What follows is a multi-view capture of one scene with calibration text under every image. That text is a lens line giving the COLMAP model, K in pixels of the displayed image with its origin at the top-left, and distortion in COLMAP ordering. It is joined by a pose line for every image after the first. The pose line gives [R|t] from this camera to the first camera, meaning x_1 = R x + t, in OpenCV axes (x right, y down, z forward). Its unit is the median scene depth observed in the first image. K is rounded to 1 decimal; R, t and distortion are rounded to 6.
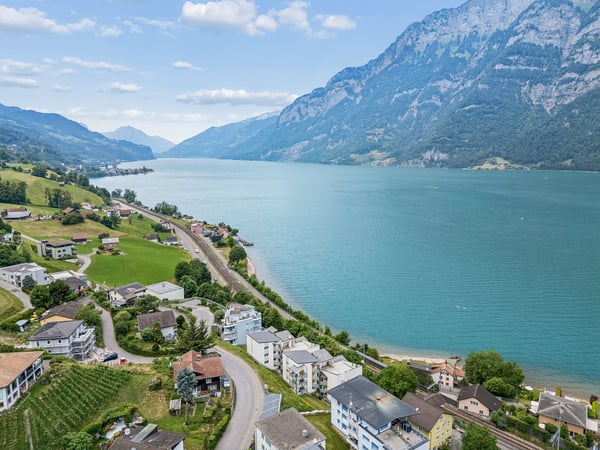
lens RADIAL K [[421.7, 0, 301.3], [0, 421.7, 223.8], [0, 0, 1]] dist [0.020920, -0.005135]
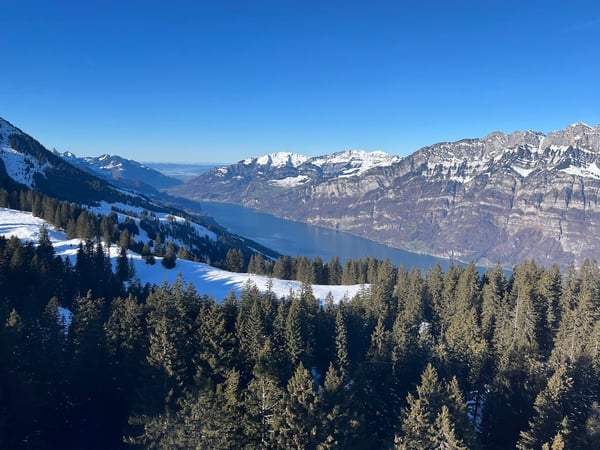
lens RADIAL K [[486.5, 0, 298.0], [0, 486.5, 226.6], [0, 0, 1]] dist [0.002628, -0.004160]
pose [[0.992577, 0.008517, 0.121319, -0.502675], [-0.005706, 0.999708, -0.023499, -0.162307], [-0.121484, 0.022632, 0.992335, -0.864783]]
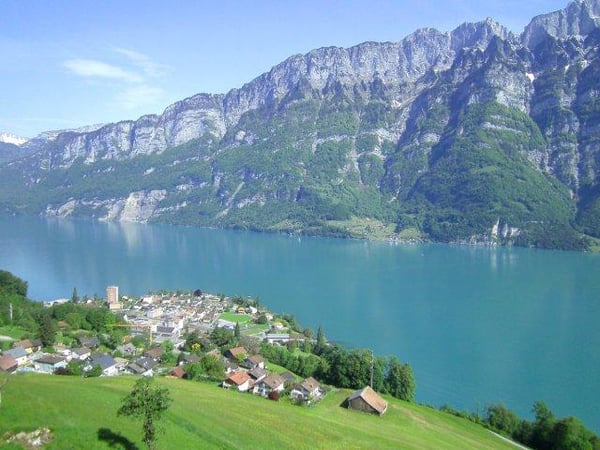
lens RADIAL K [[445.3, 0, 300.5], [0, 445.3, 227.5], [0, 0, 1]] dist [0.058212, -0.005658]
pose [[0.782401, -0.027768, 0.622156, -0.340871], [0.079752, 0.995248, -0.055873, -0.106070], [-0.617648, 0.093333, 0.780897, 0.413318]]
